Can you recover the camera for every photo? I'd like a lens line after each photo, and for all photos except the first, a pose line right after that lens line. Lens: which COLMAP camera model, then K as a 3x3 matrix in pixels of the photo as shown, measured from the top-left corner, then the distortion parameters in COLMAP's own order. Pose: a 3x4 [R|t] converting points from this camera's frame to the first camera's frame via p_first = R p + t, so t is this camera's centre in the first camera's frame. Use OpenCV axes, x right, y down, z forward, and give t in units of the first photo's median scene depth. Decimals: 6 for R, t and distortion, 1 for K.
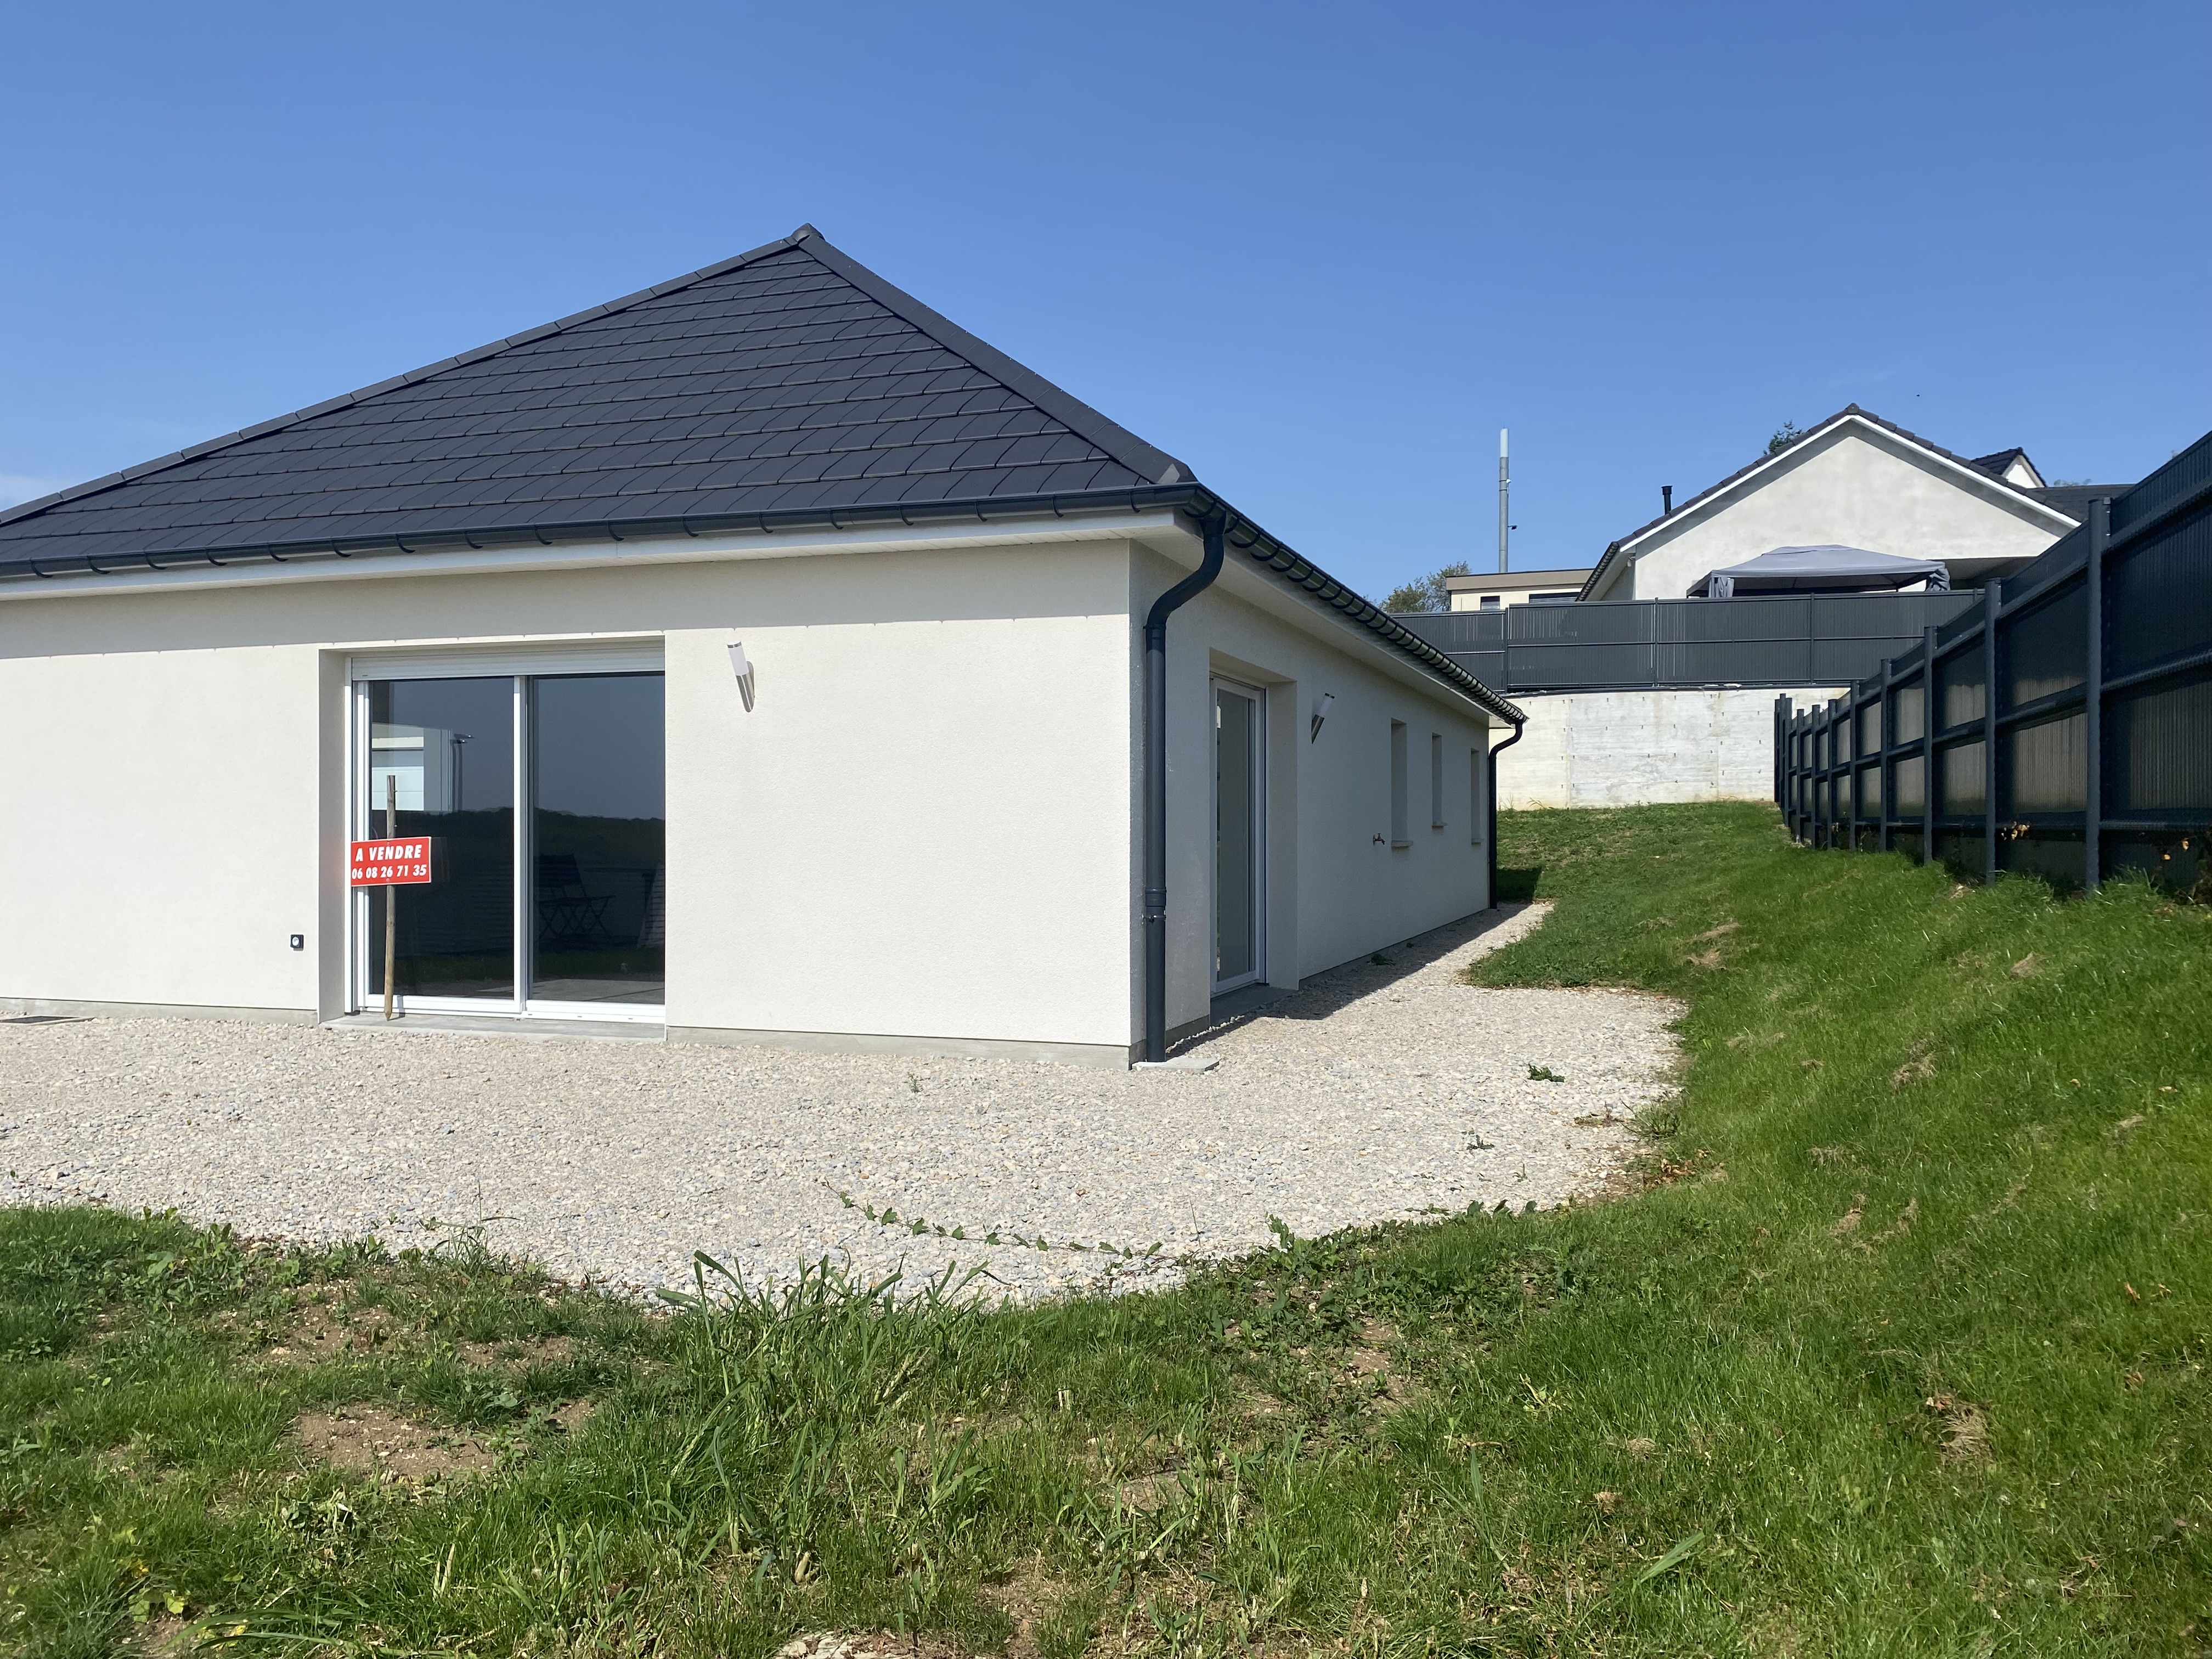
lens RADIAL K [[1668.6, 0, 1106.0], [0, 1668.6, 825.3], [0, 0, 1]] dist [0.015825, 0.001207]
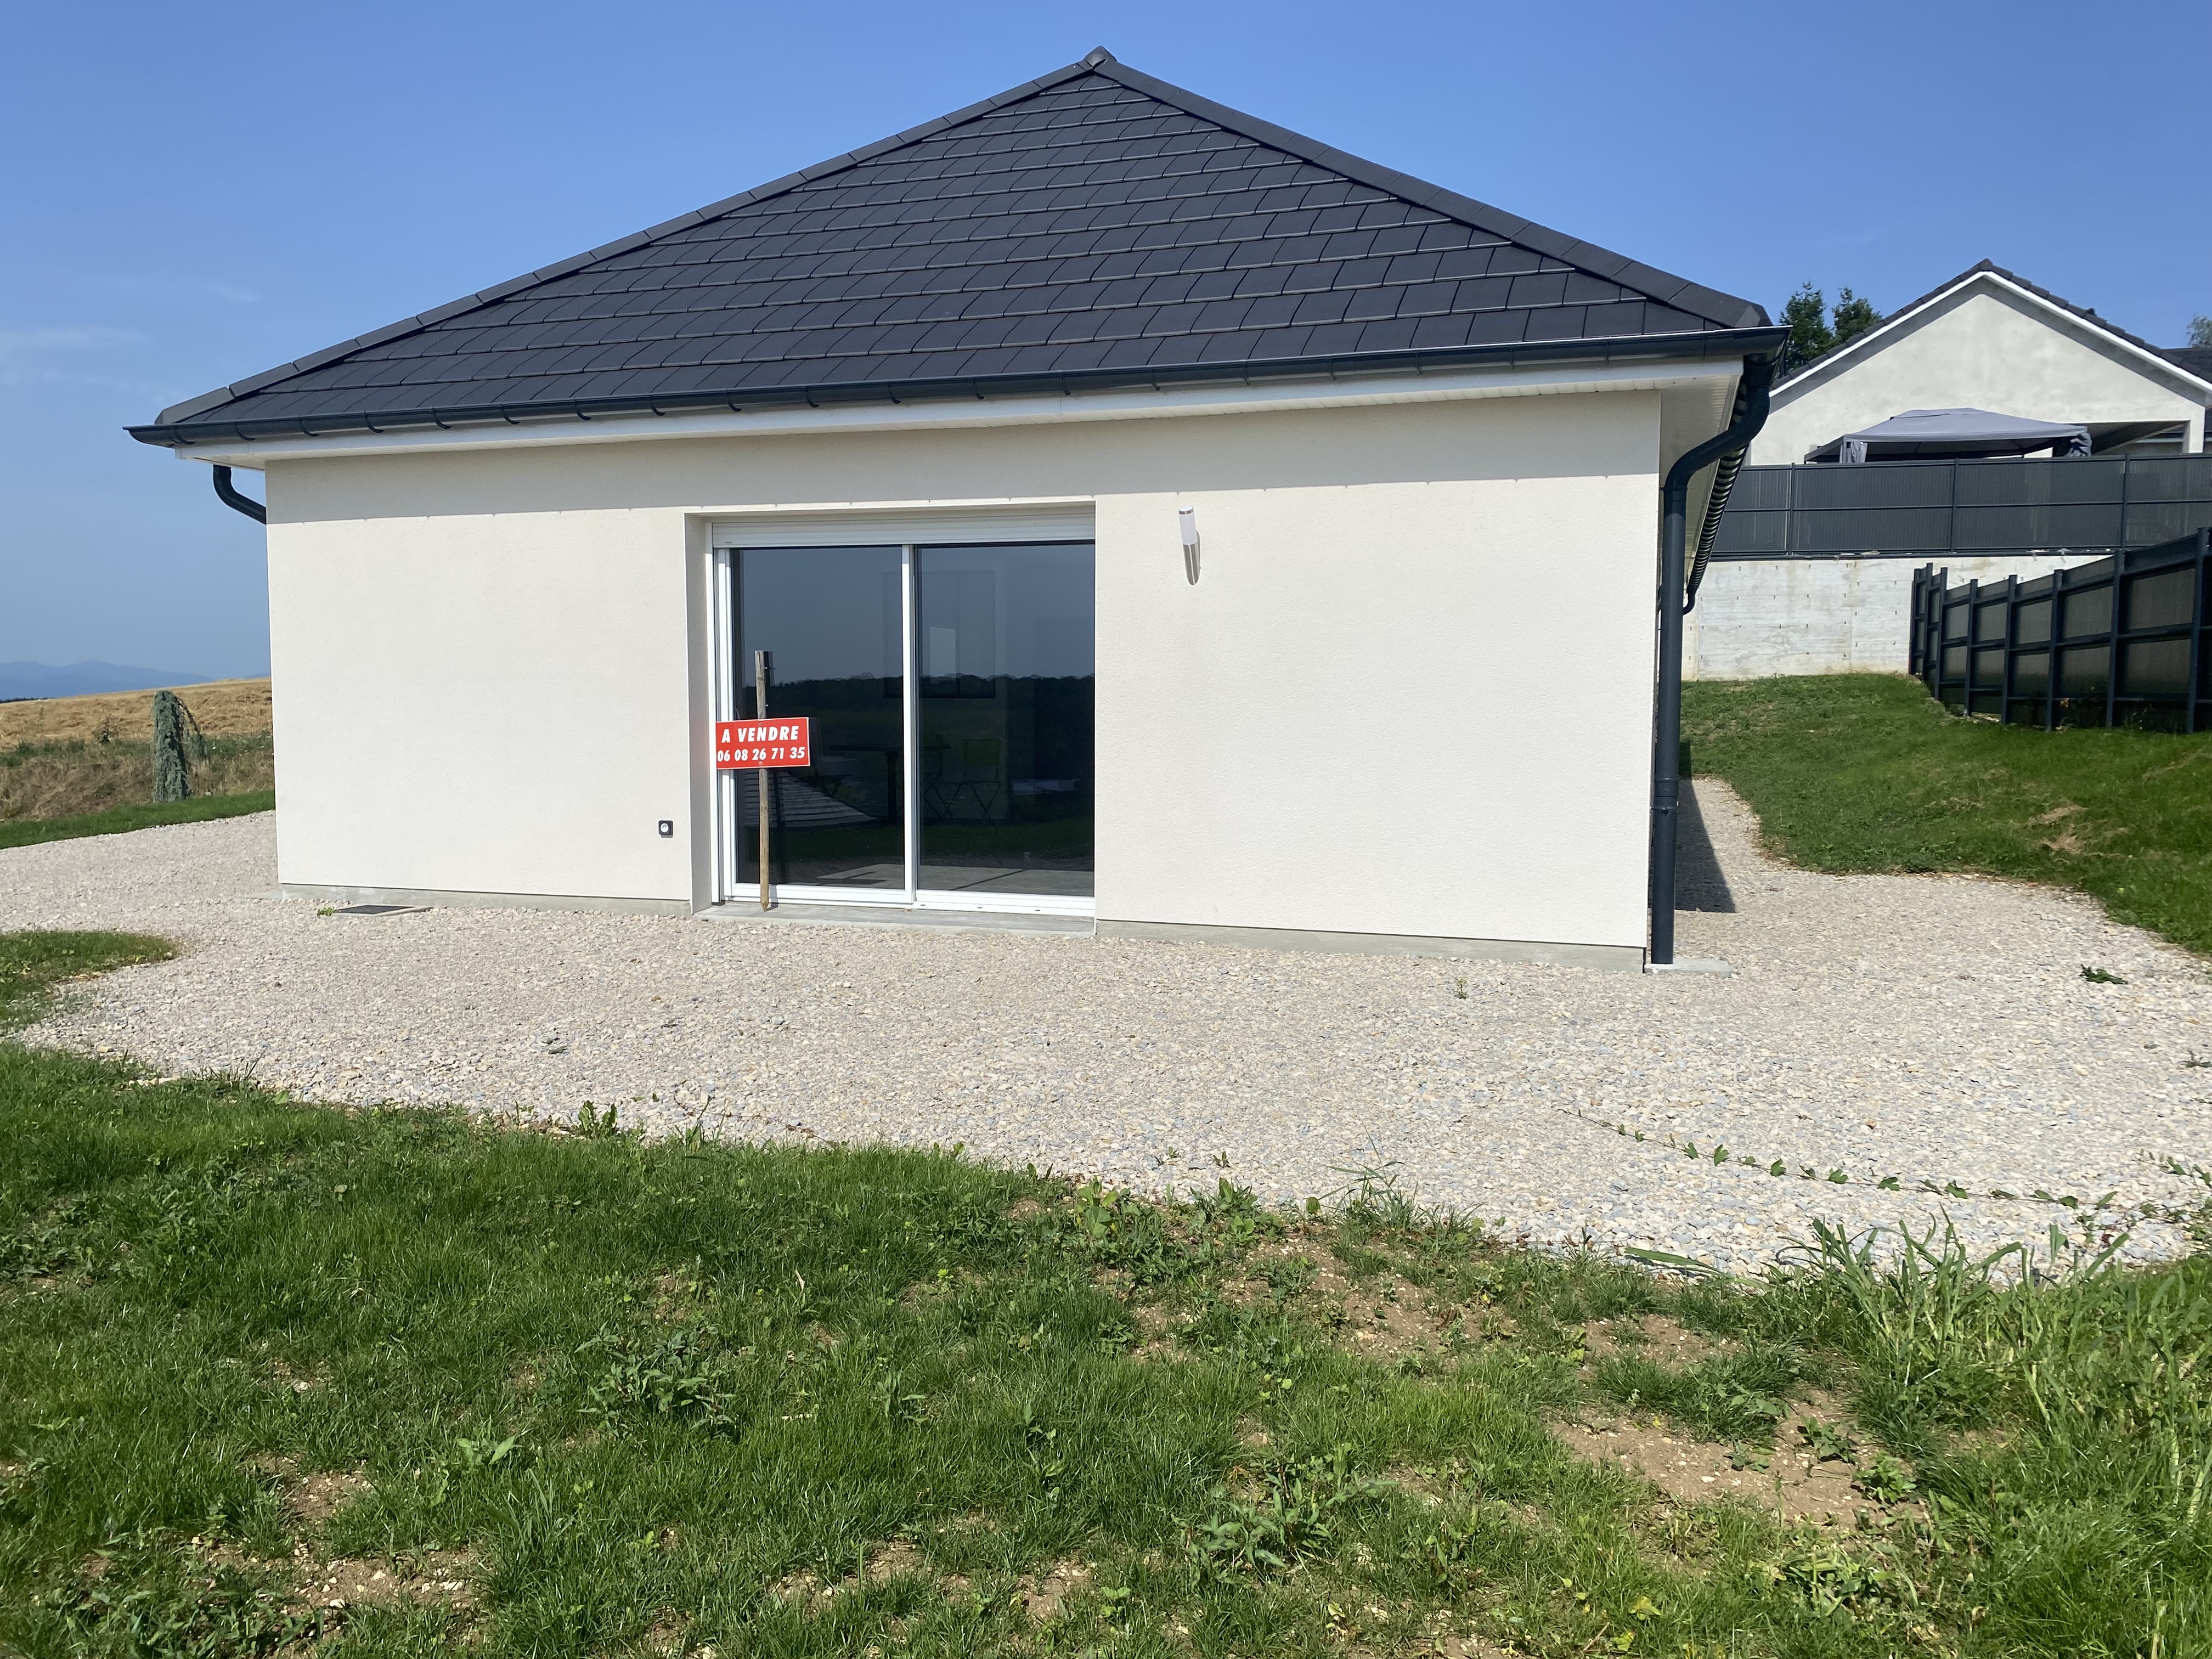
lens RADIAL K [[1654.7, 0, 1102.8], [0, 1654.7, 835.0], [0, 0, 1]] dist [0.036390, -0.029579]
pose [[0.999845, 0.001060, 0.017600, -0.249038], [-0.002568, 0.996301, 0.085894, -0.007350], [-0.017444, -0.085925, 0.996149, 0.064148]]
